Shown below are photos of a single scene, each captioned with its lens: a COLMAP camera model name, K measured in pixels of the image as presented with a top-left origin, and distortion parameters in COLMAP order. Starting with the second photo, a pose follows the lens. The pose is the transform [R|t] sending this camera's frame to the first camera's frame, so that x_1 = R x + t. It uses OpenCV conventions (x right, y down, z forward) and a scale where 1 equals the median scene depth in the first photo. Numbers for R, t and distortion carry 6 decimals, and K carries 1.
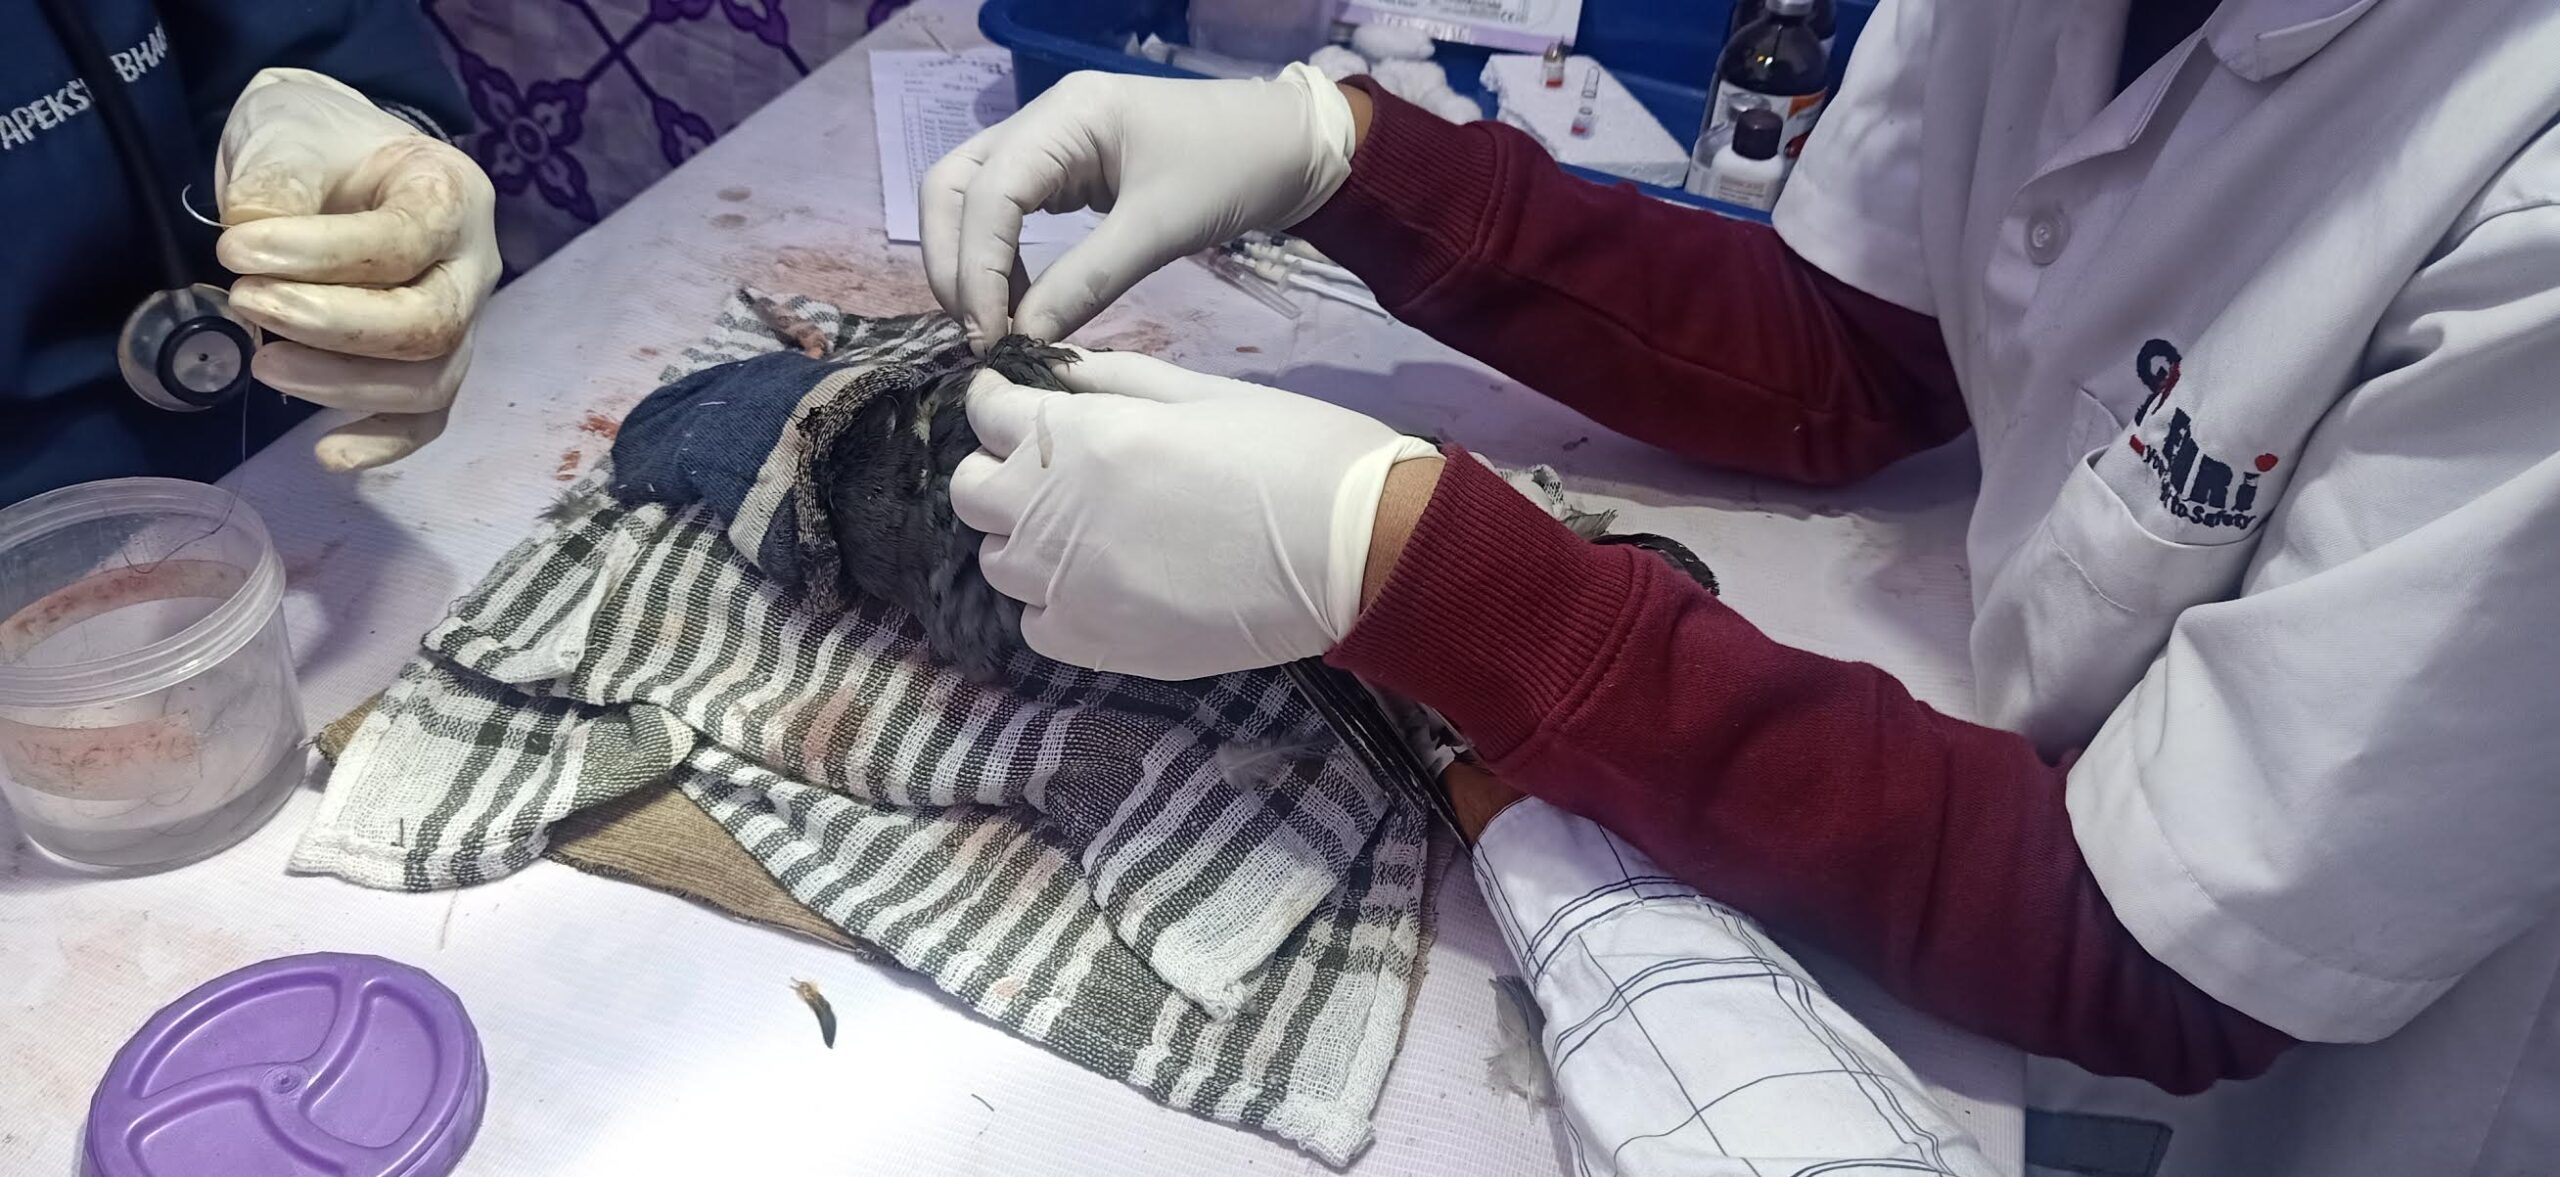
lens RADIAL K [[1610.7, 0, 1280.0], [0, 1610.7, 588.5], [0, 0, 1]] dist [0.000706, -0.160661]
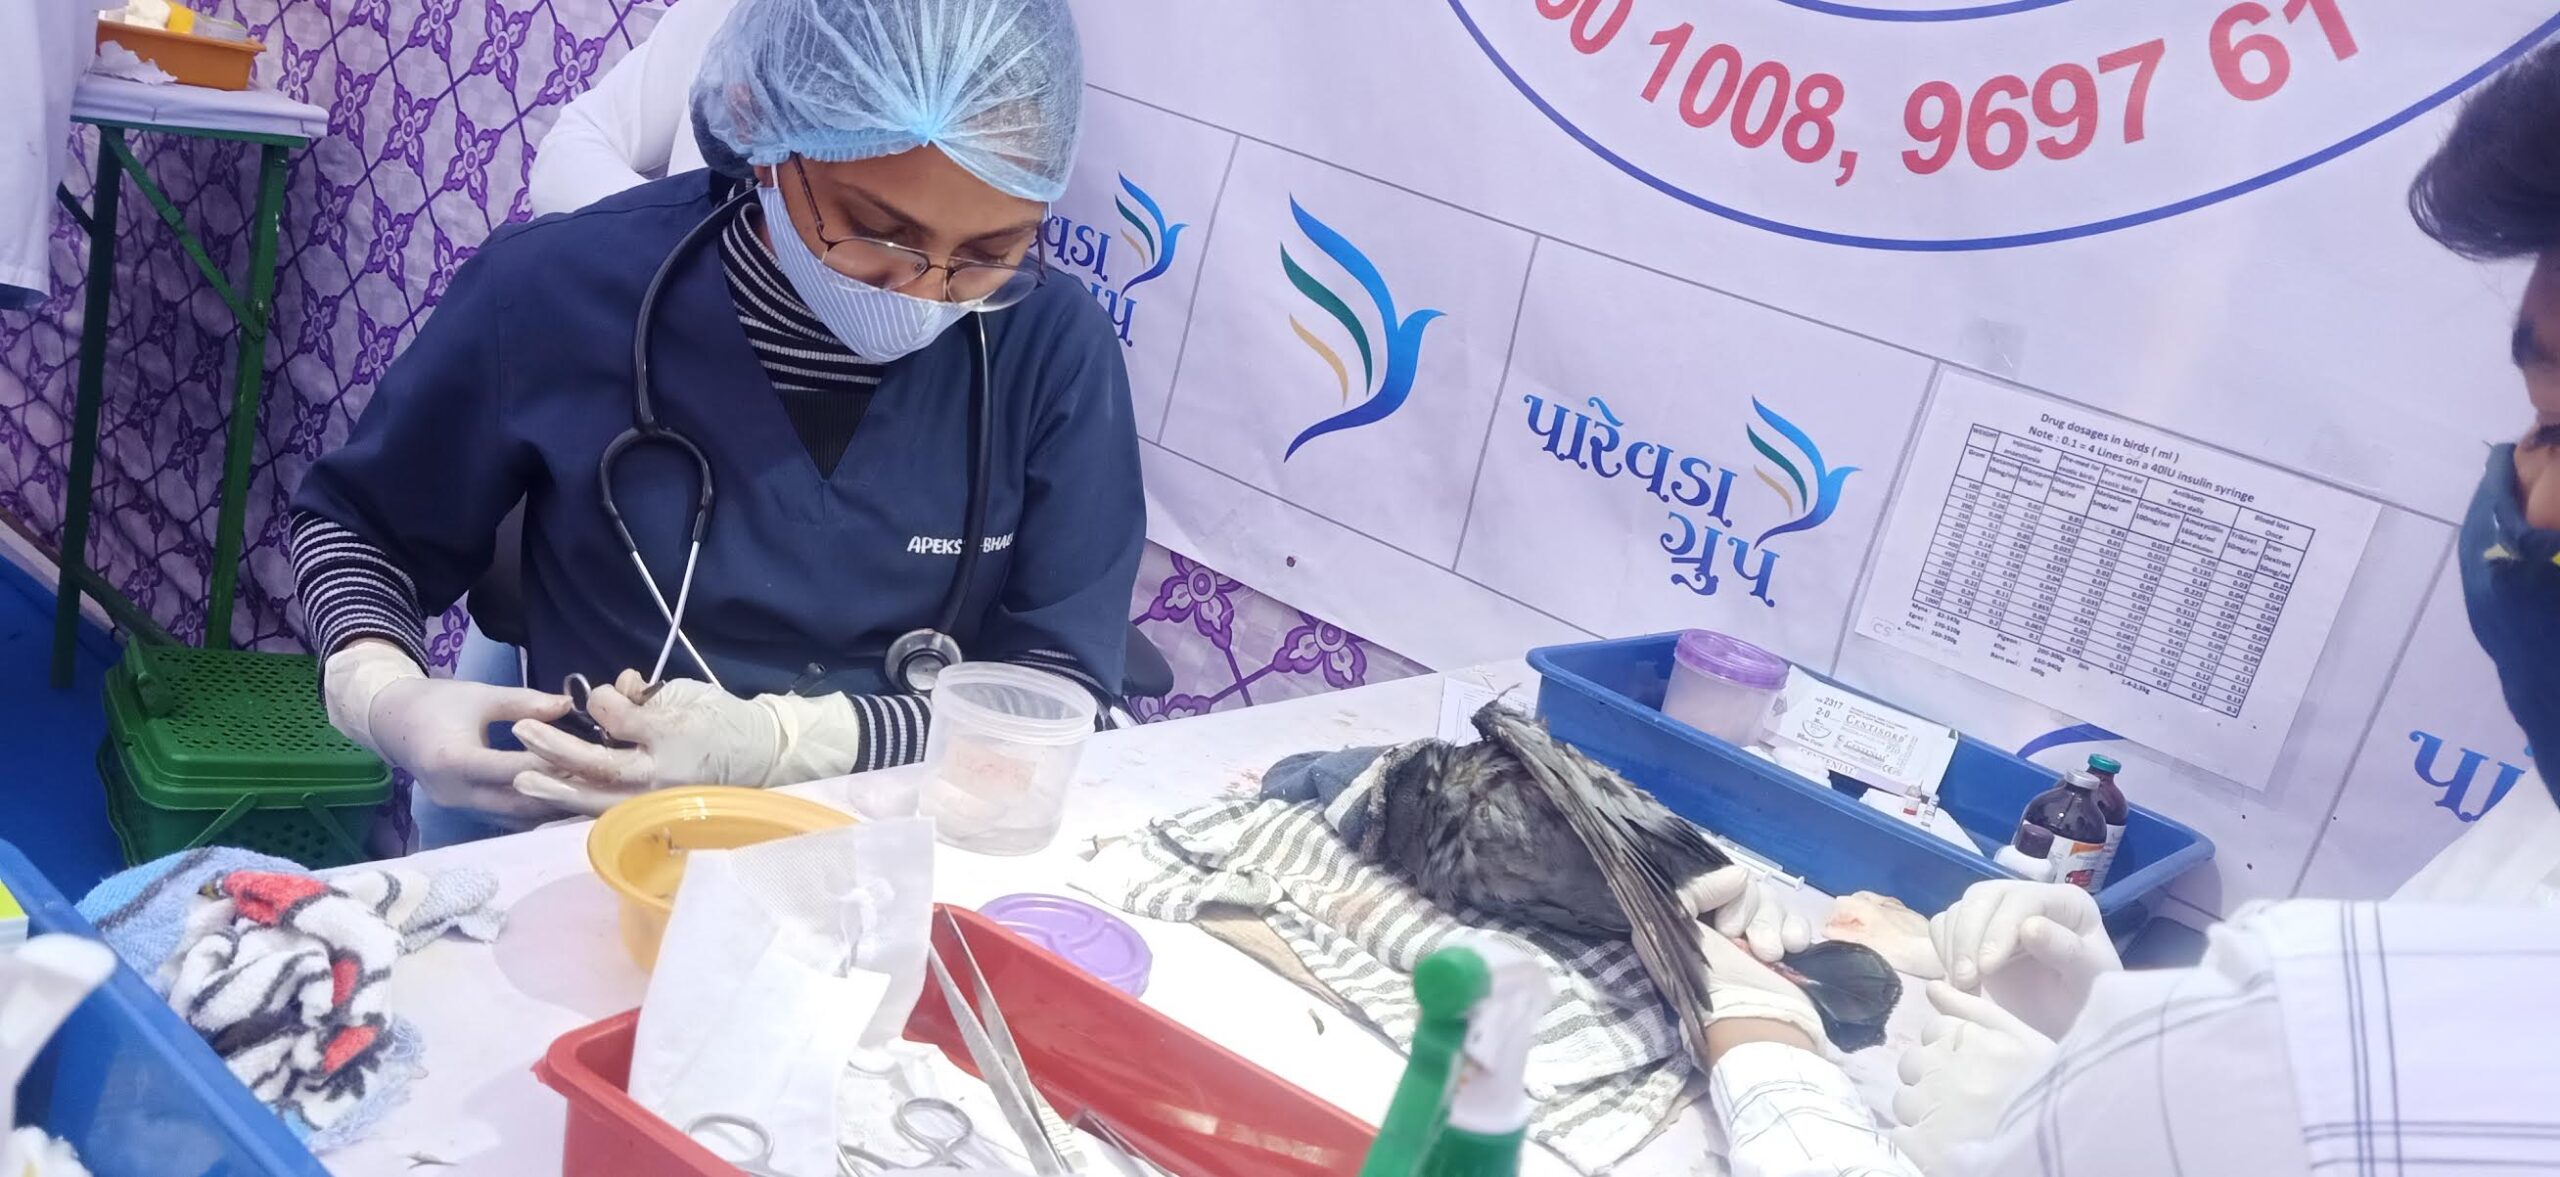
lens RADIAL K [[1610.7, 0, 1280.0], [0, 1610.7, 588.5], [0, 0, 1]] dist [0.000706, -0.160661]
pose [[0.934284, 0.169670, -0.313568, 0.135784], [-0.302833, 0.841823, -0.446794, 0.600176], [0.188162, 0.512392, 0.837884, -0.668385]]
